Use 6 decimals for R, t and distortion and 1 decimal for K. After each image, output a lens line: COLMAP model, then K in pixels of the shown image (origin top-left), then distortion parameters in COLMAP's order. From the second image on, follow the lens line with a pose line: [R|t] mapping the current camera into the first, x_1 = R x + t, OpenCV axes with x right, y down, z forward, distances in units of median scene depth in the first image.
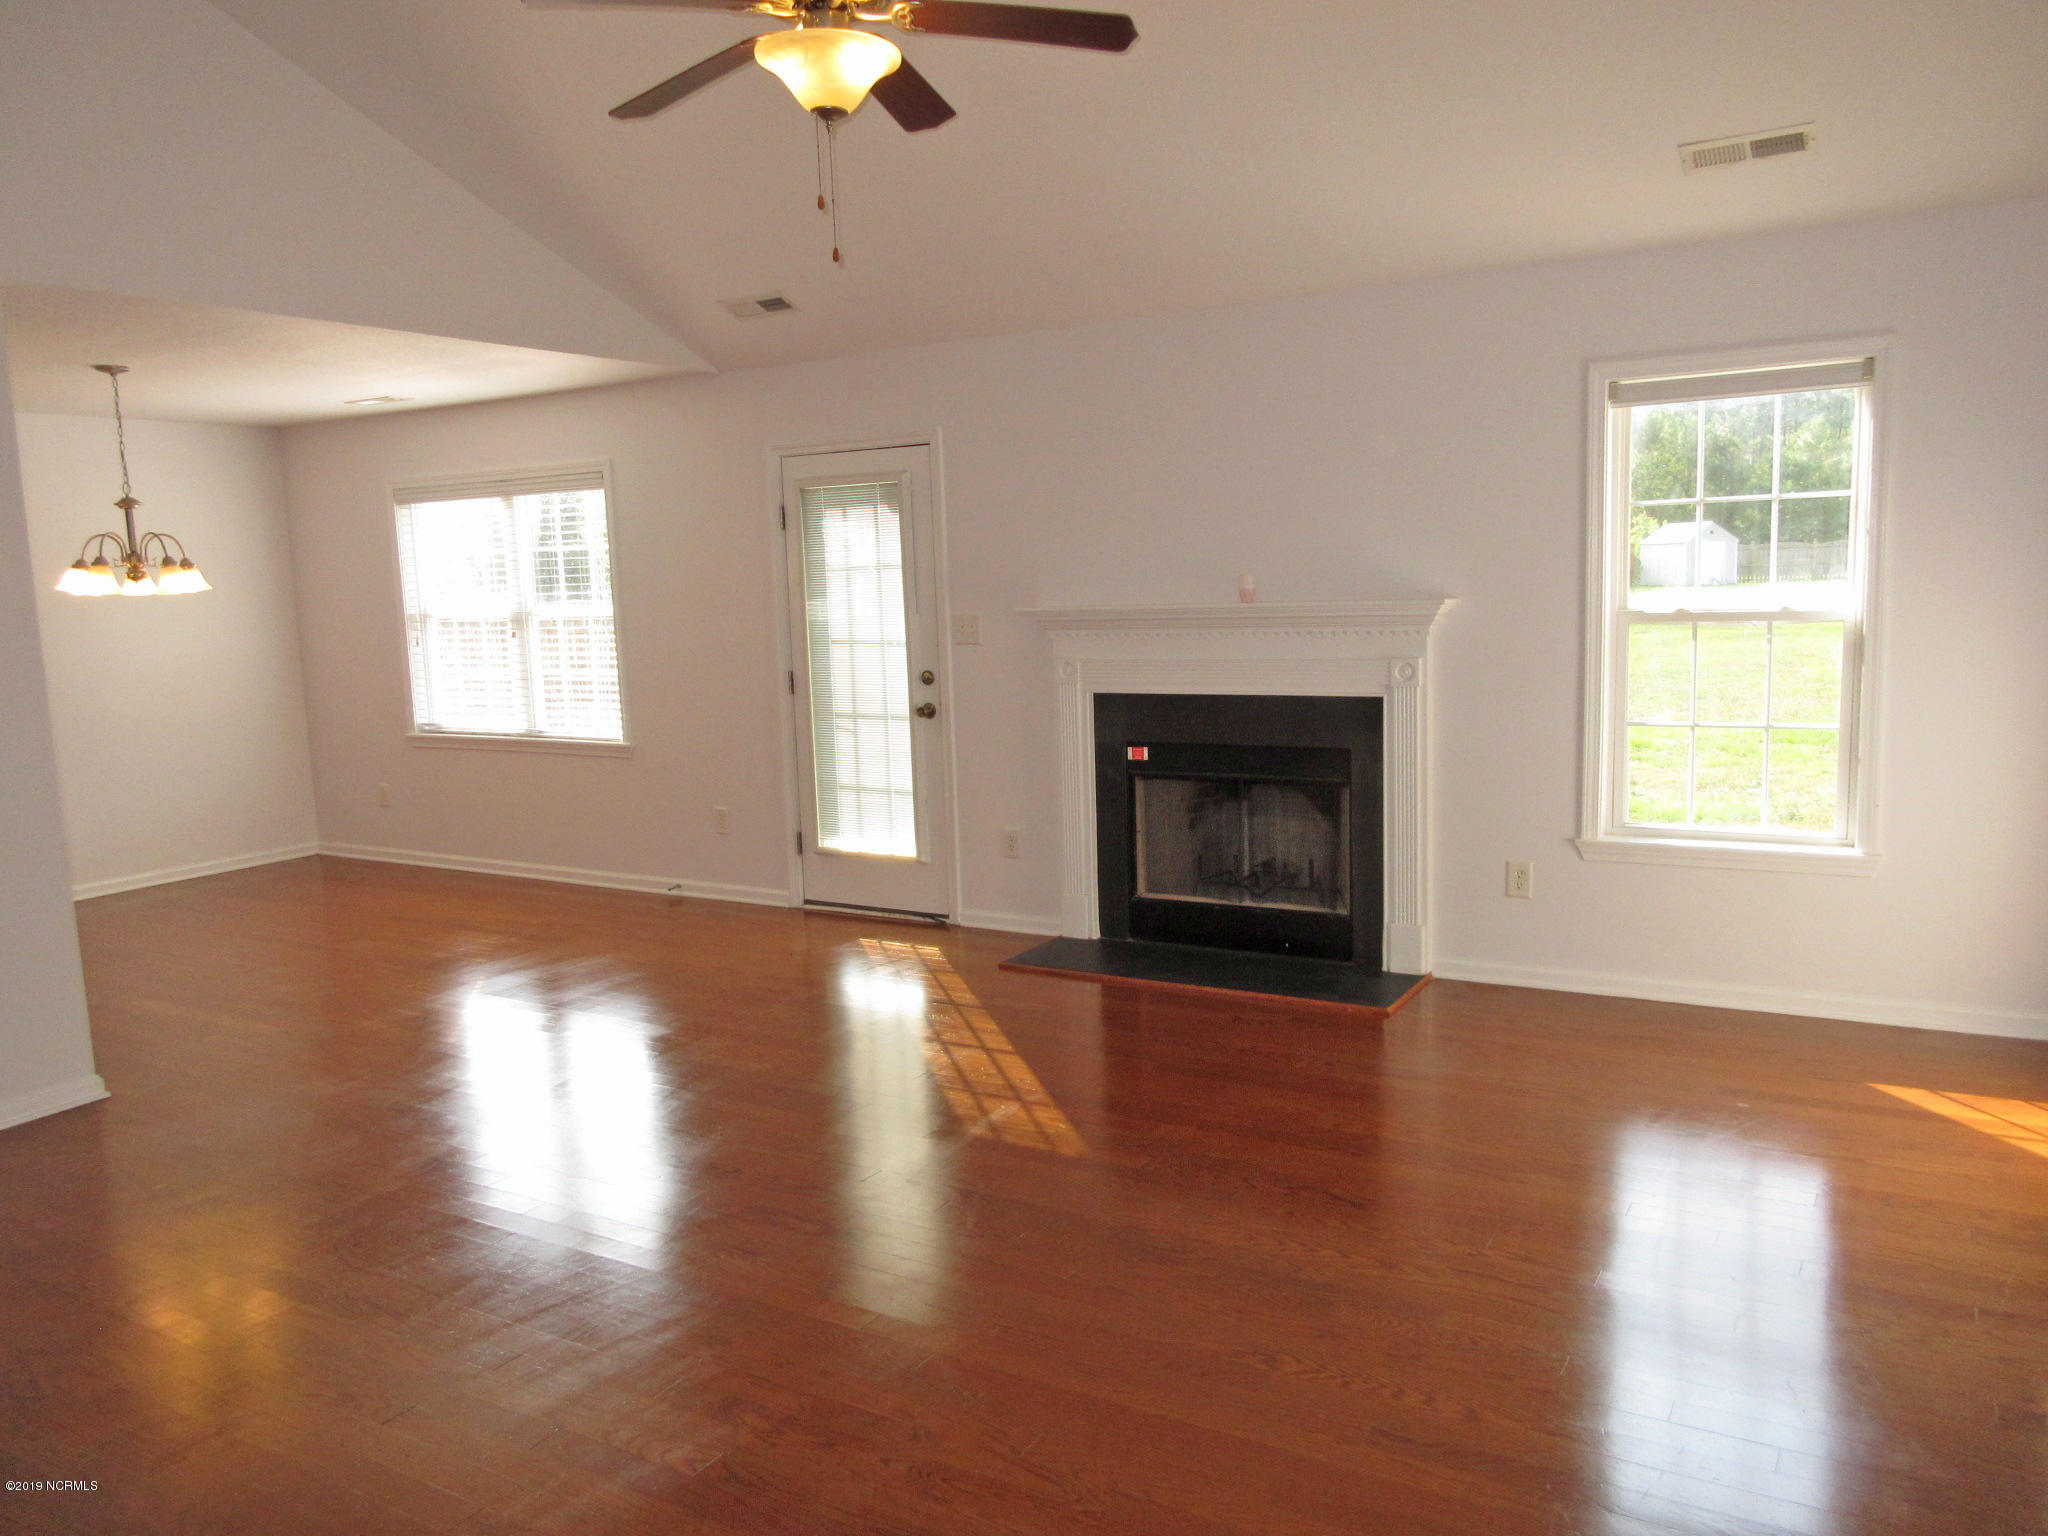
lens RADIAL K [[1515.7, 0, 1027.6], [0, 1515.7, 783.3], [0, 0, 1]] dist [-0.008469, 0.007413]
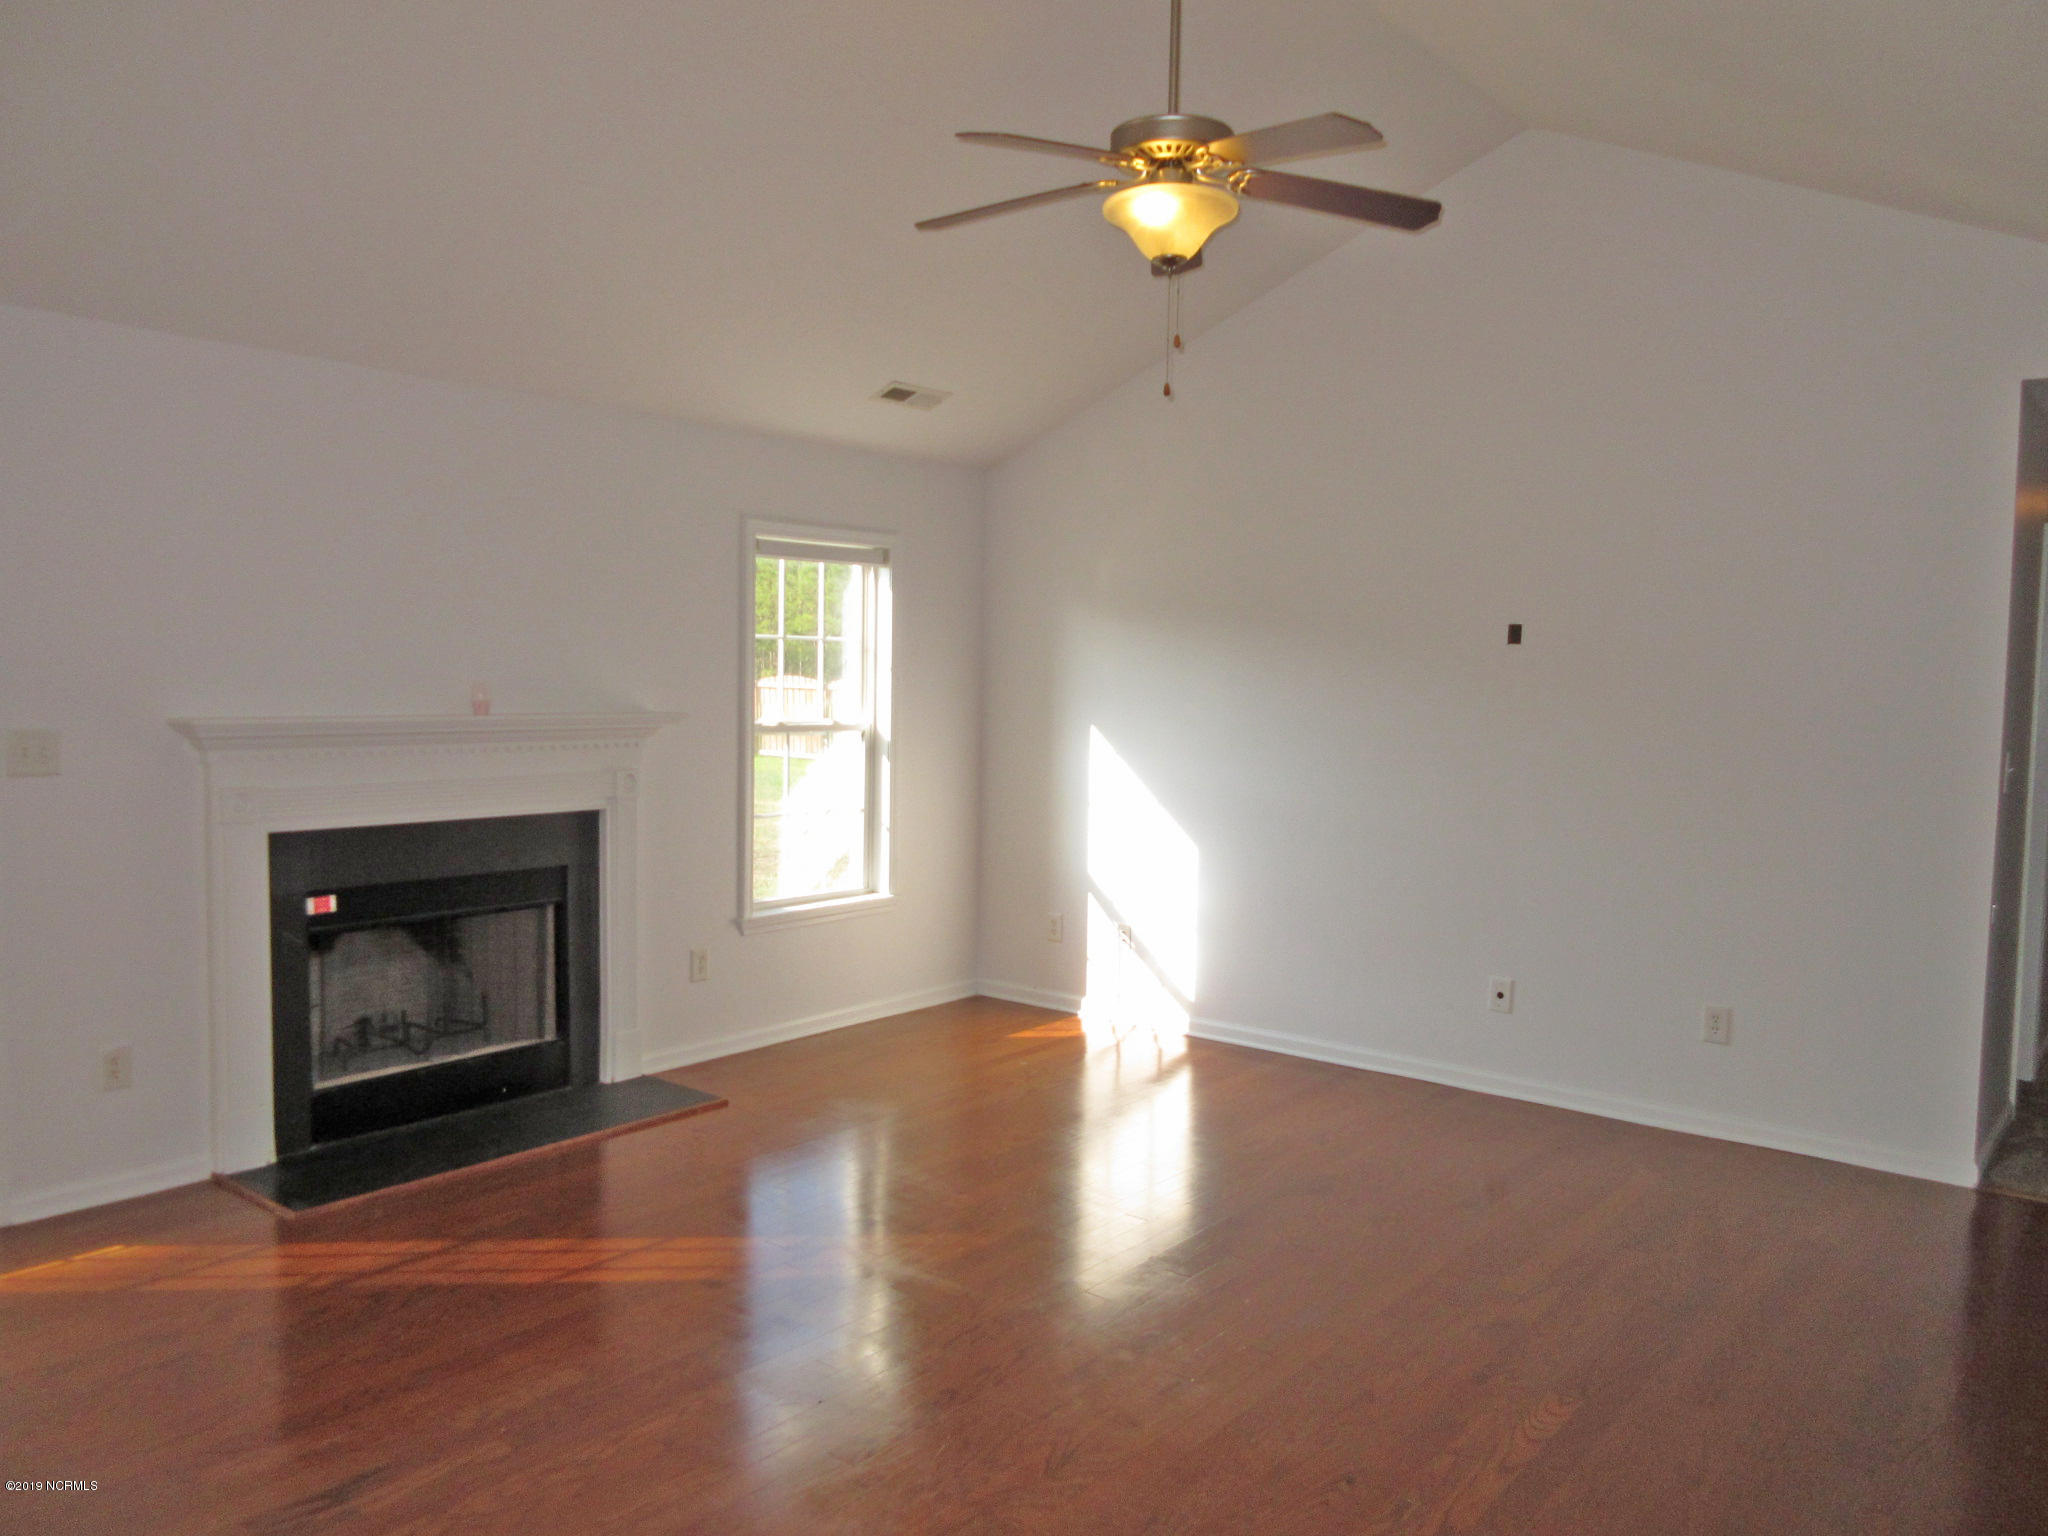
lens RADIAL K [[1515.7, 0, 1020.9], [0, 1515.7, 769.9], [0, 0, 1]] dist [-0.008469, 0.007413]
pose [[0.134736, -0.028004, 0.990486, -0.694900], [0.116476, 0.993118, 0.012235, -0.060130], [-0.984012, 0.113719, 0.137071, 0.563751]]
